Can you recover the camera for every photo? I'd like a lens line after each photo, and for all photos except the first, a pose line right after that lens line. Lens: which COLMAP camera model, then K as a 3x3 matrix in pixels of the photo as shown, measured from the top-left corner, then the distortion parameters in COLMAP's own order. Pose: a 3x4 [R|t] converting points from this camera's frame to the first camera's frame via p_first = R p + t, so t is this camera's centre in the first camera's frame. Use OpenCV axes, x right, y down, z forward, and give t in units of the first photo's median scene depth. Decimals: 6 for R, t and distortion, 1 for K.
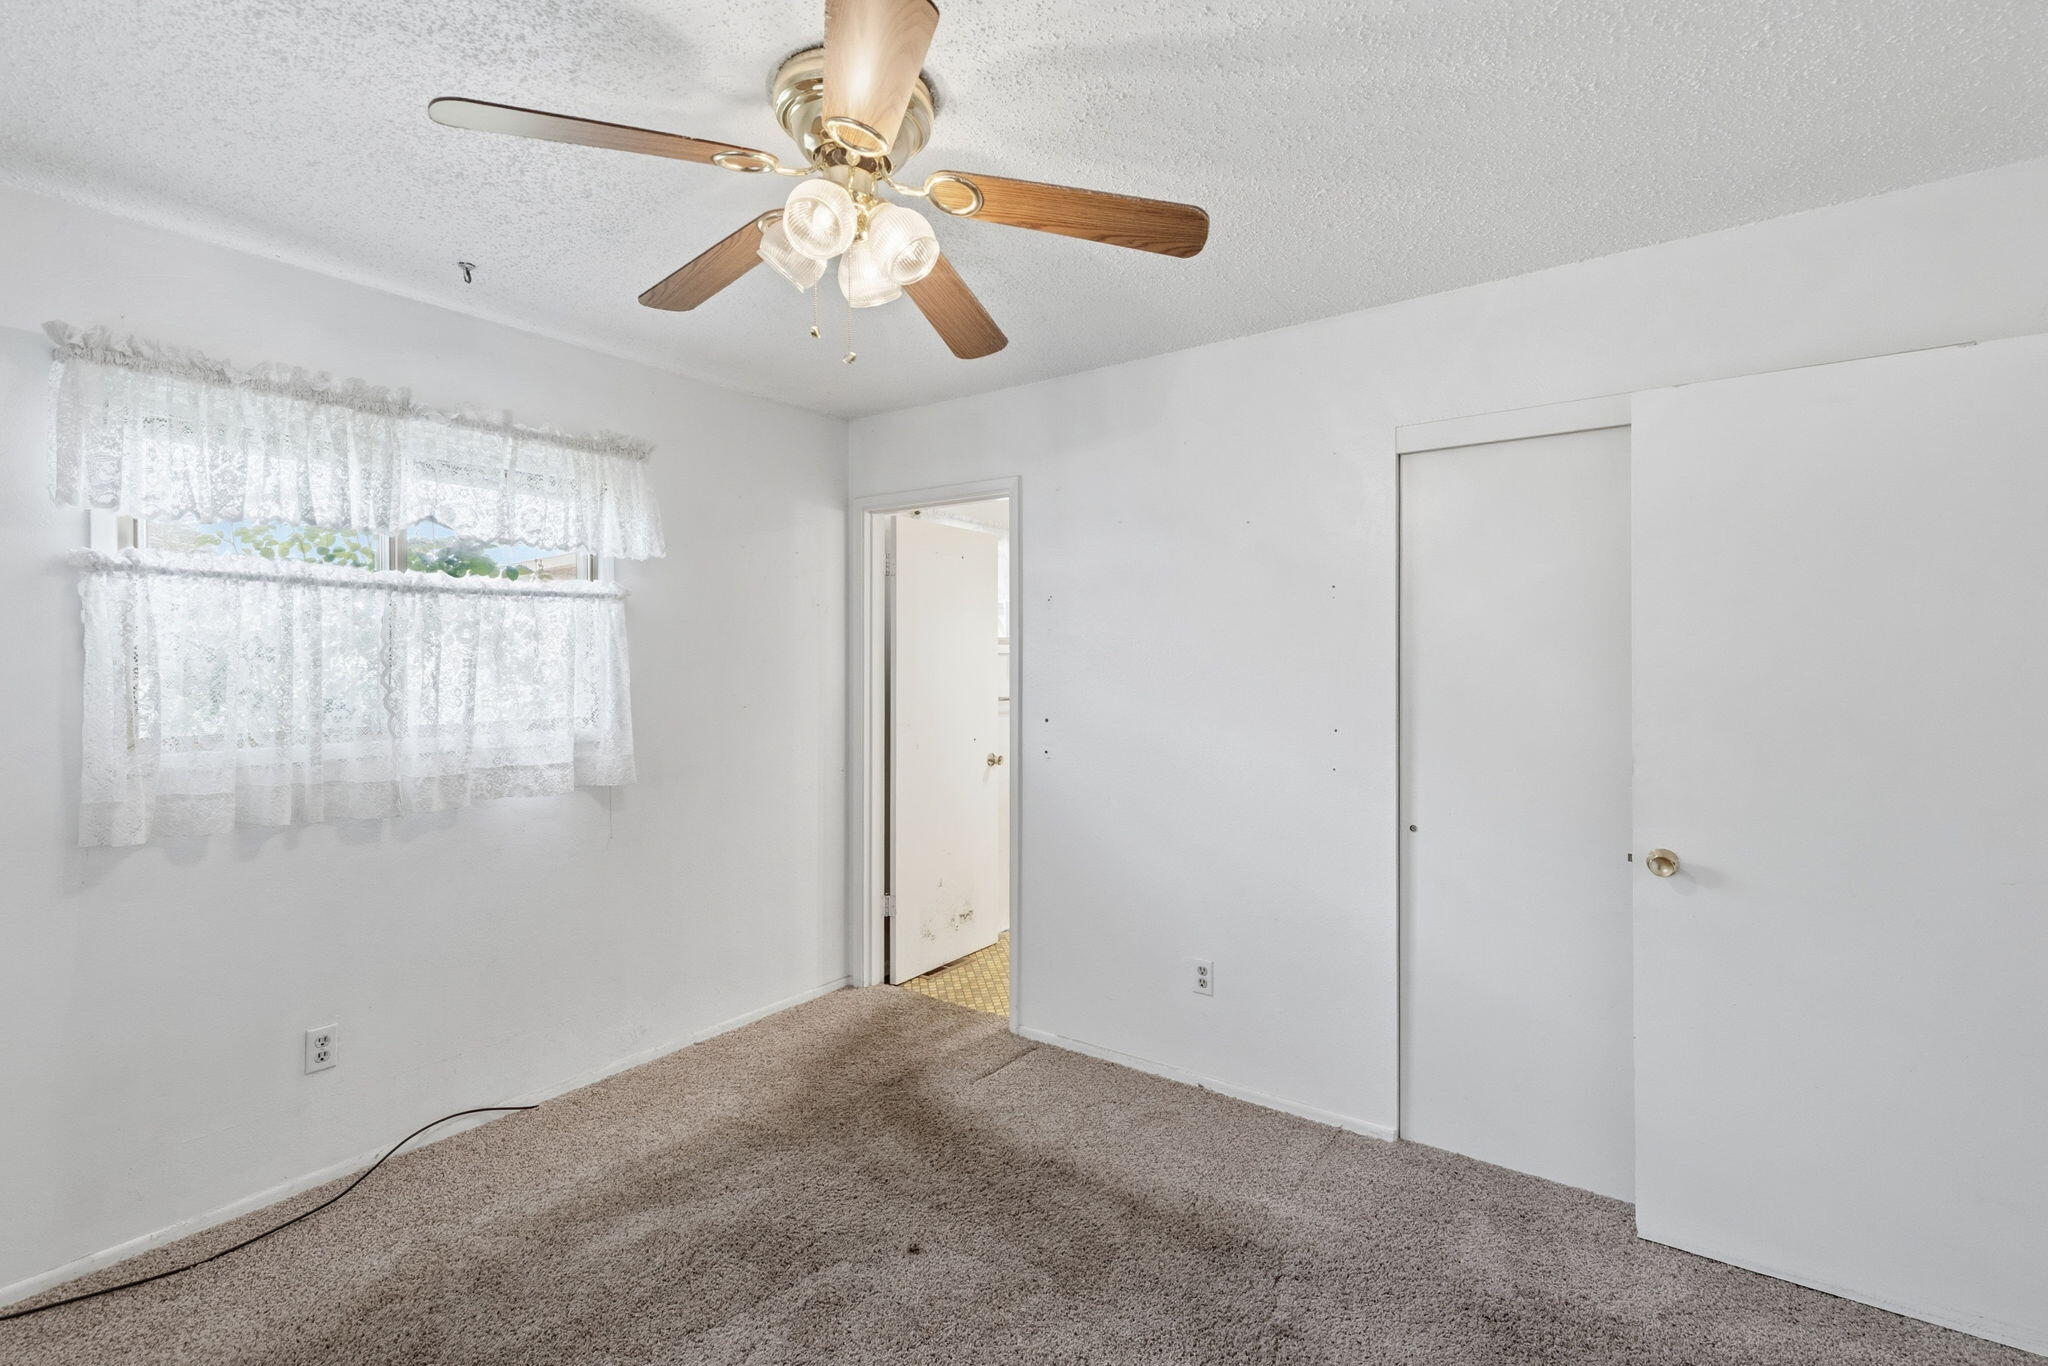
lens RADIAL K [[951.0, 0, 1020.7], [0, 951.0, 663.0], [0, 0, 1]] dist [0.006673, -0.000174]
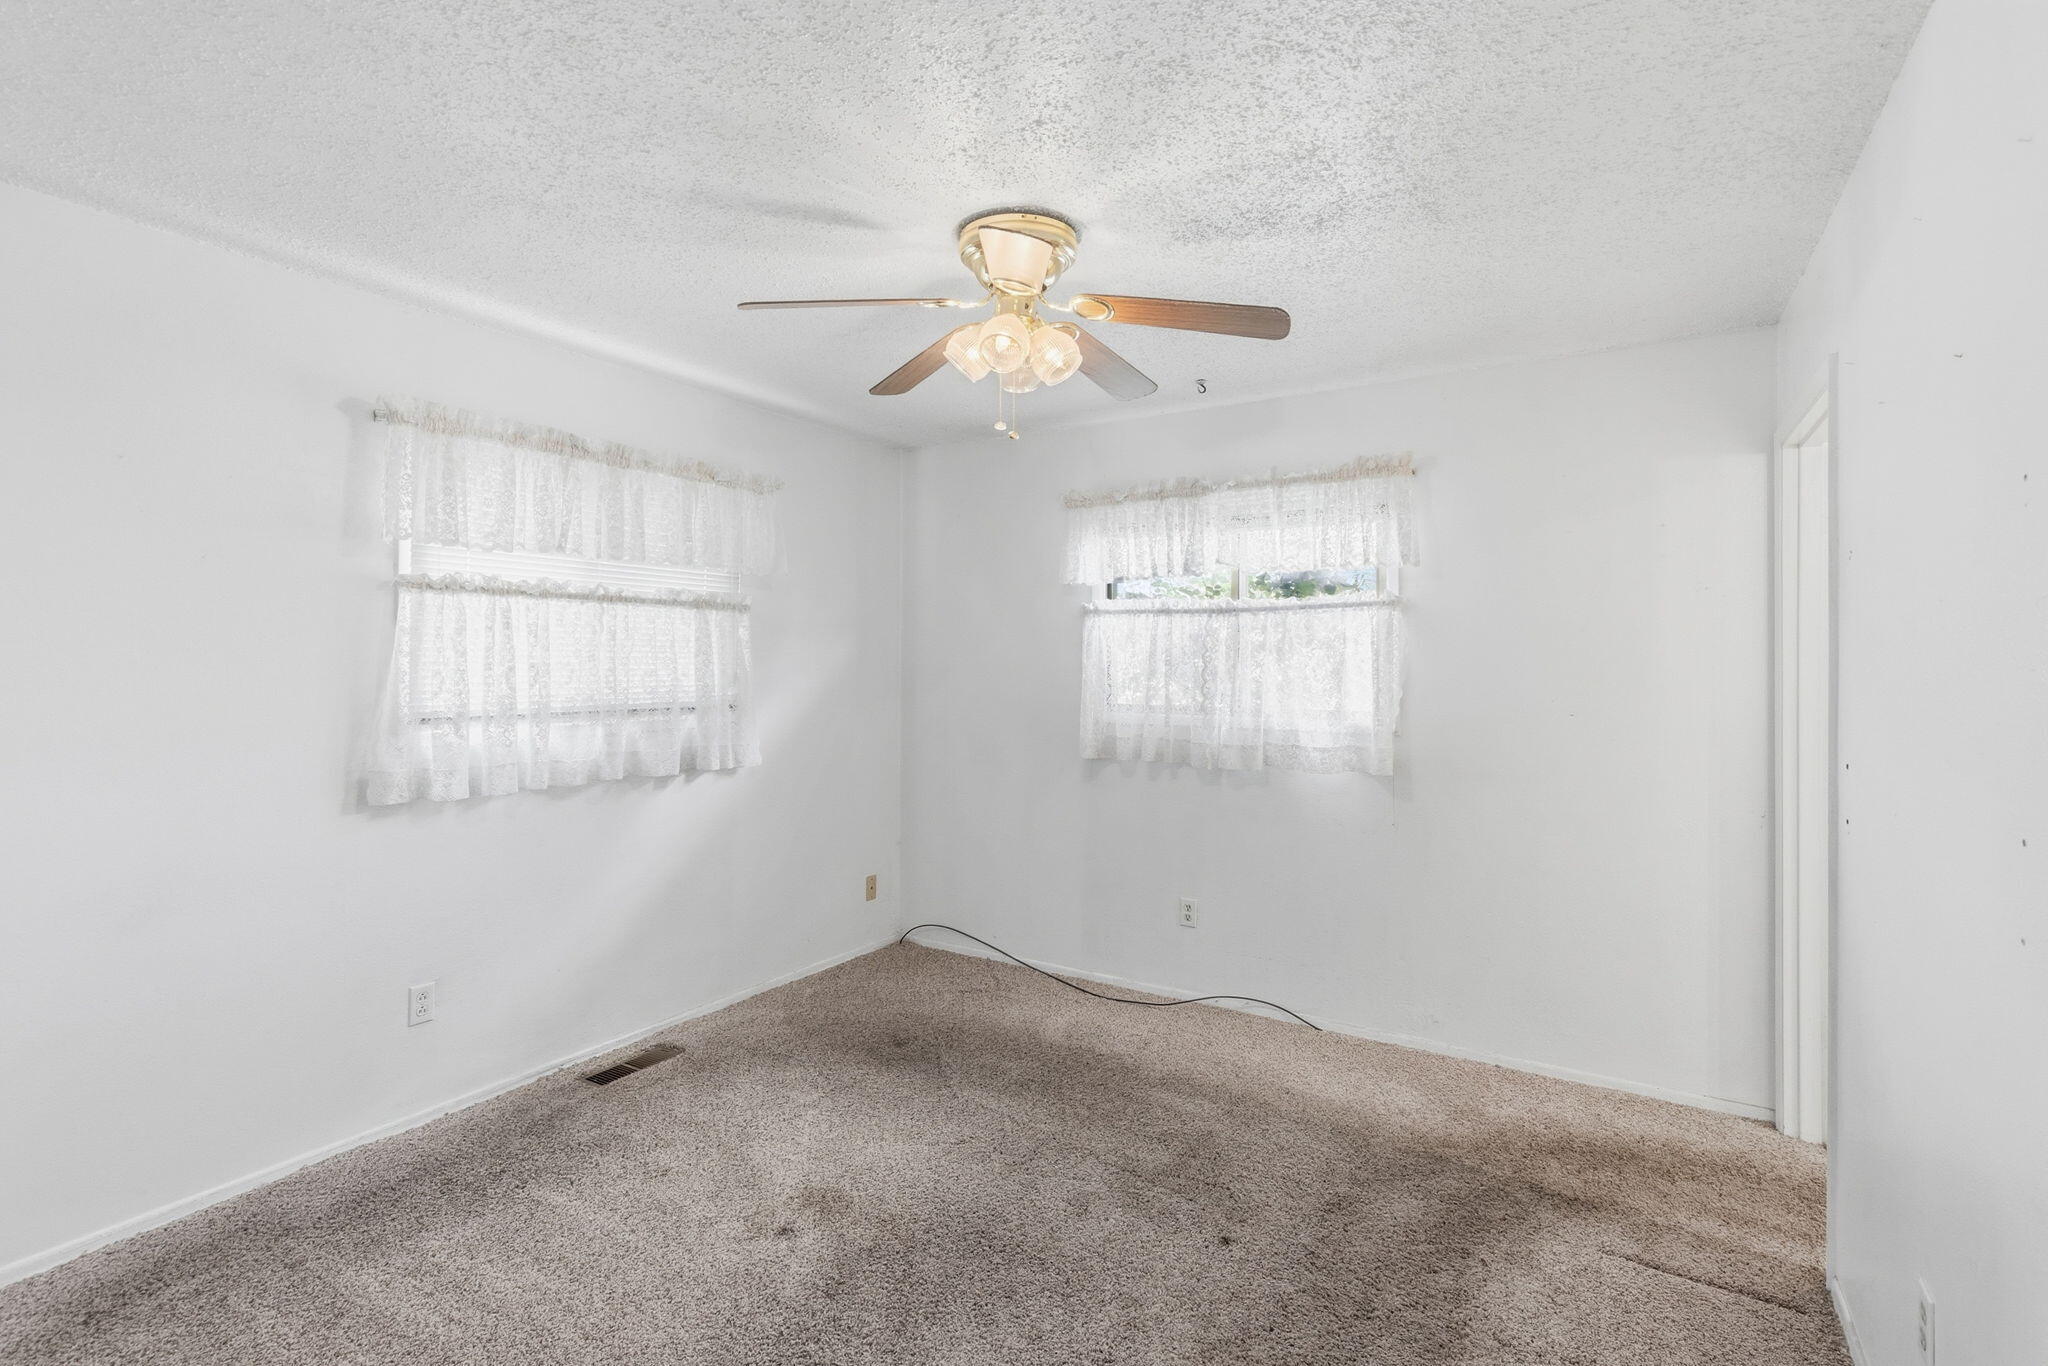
lens RADIAL K [[951.0, 0, 1020.7], [0, 951.0, 663.0], [0, 0, 1]] dist [0.006673, -0.000174]
pose [[0.057891, -0.000690, -0.998323, 0.726984], [-0.006221, 0.999980, -0.001052, 0.003364], [0.998304, 0.006271, 0.057885, 0.589406]]
